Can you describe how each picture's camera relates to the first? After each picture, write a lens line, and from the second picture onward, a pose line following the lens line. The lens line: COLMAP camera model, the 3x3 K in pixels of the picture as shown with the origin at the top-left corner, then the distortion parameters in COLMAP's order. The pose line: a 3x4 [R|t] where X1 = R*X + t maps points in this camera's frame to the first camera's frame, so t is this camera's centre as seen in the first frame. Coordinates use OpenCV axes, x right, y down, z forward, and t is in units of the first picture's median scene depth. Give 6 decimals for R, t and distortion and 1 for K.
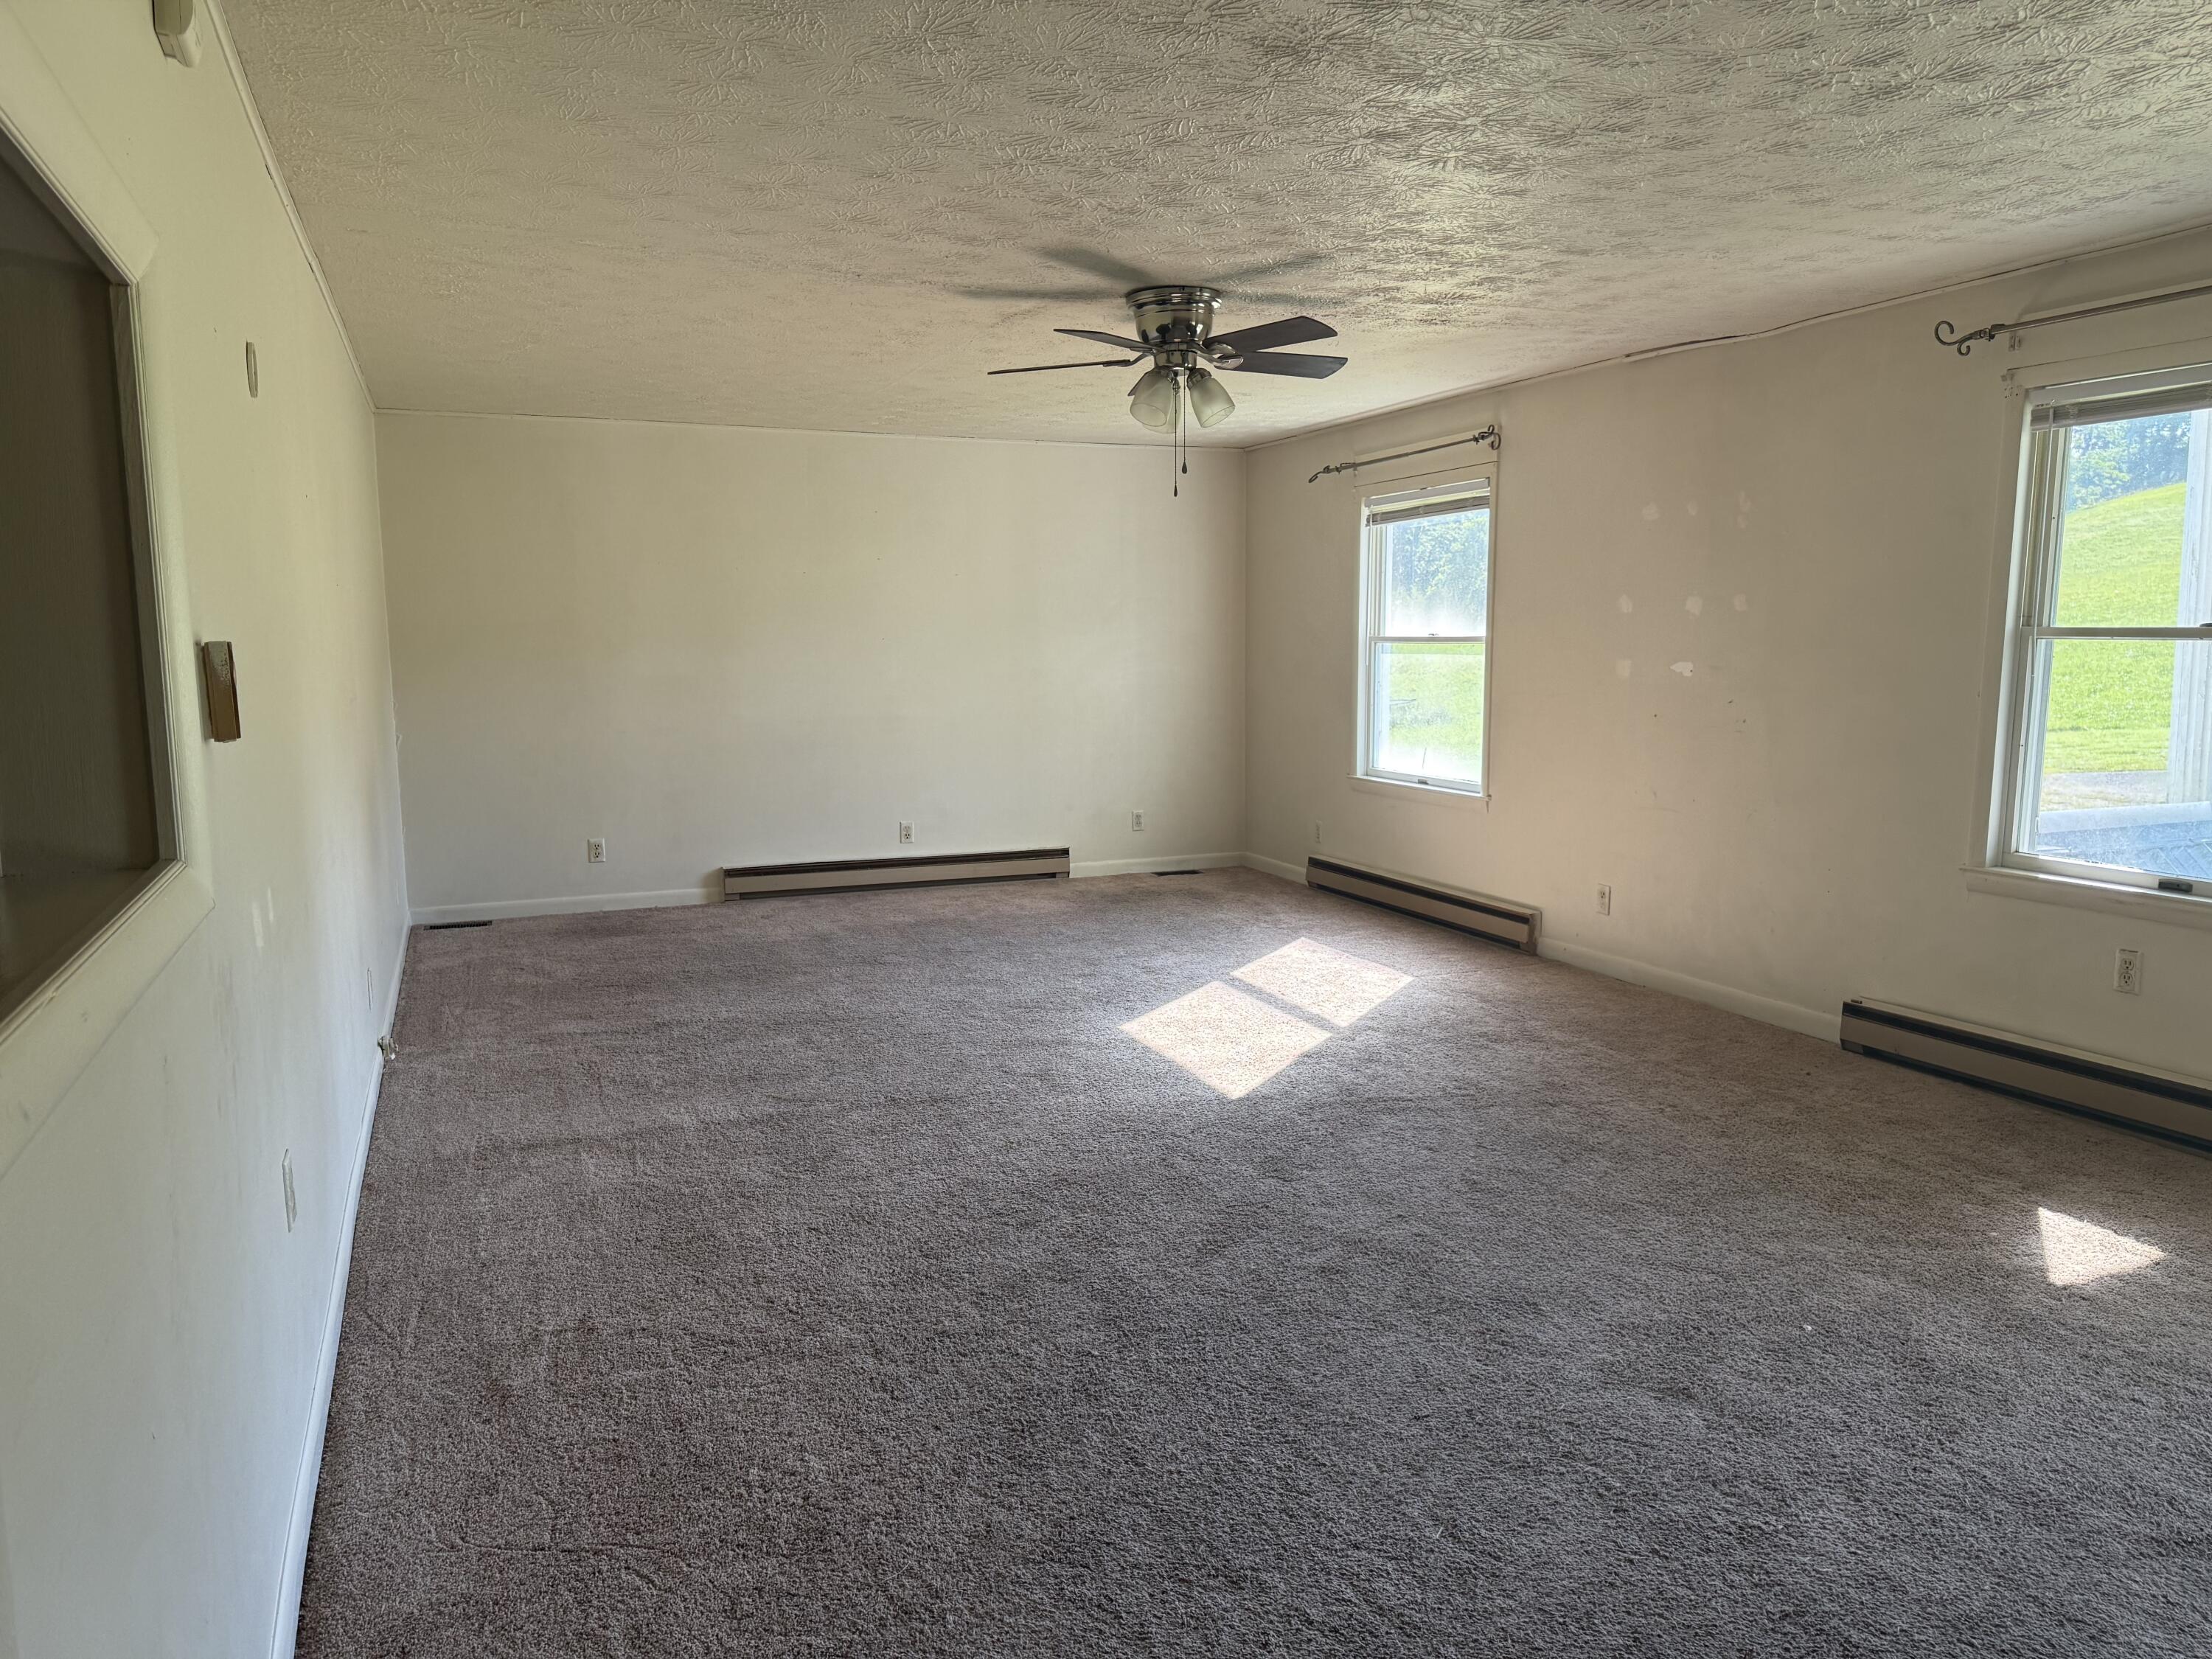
lens RADIAL K [[1567.8, 0, 1095.0], [0, 1567.8, 840.8], [0, 0, 1]] dist [0.038070, -0.031152]
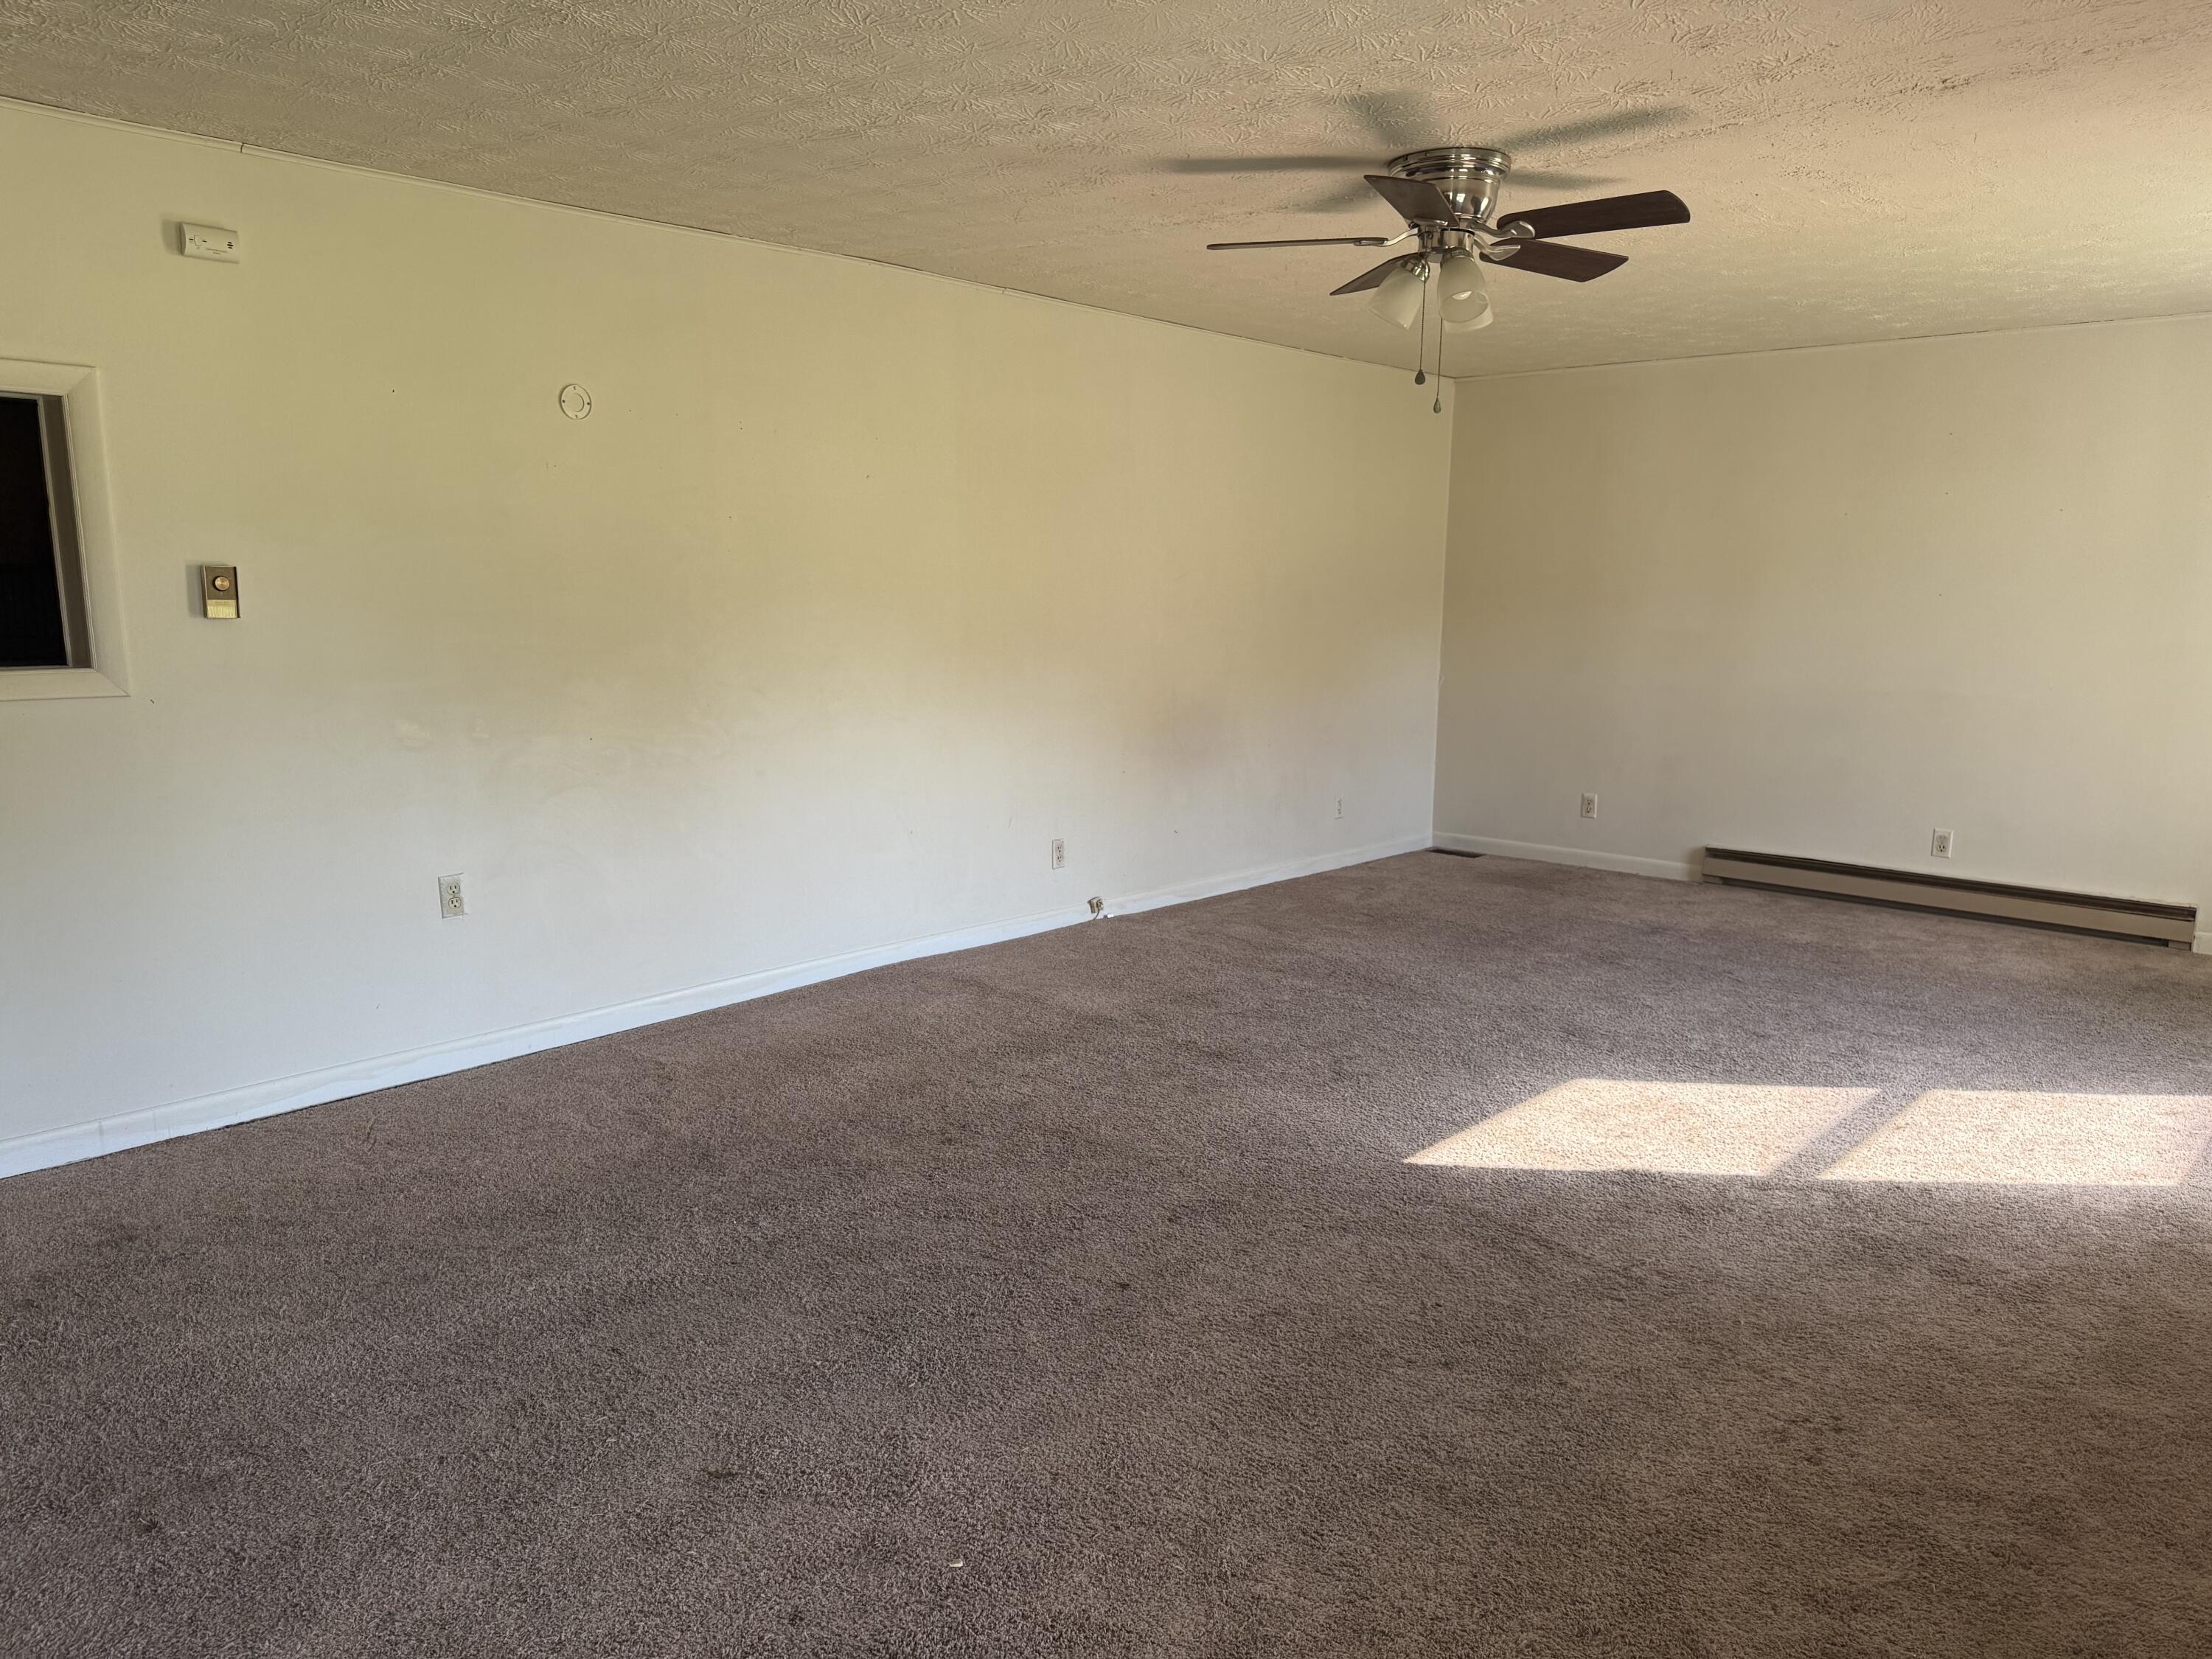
lens RADIAL K [[1567.8, 0, 1088.1], [0, 1567.8, 827.3], [0, 0, 1]] dist [0.038070, -0.031152]
pose [[0.417558, 0.154173, -0.895475, 0.604571], [-0.136991, 0.984917, 0.105693, -0.057201], [0.898264, 0.078539, 0.432380, 0.410932]]
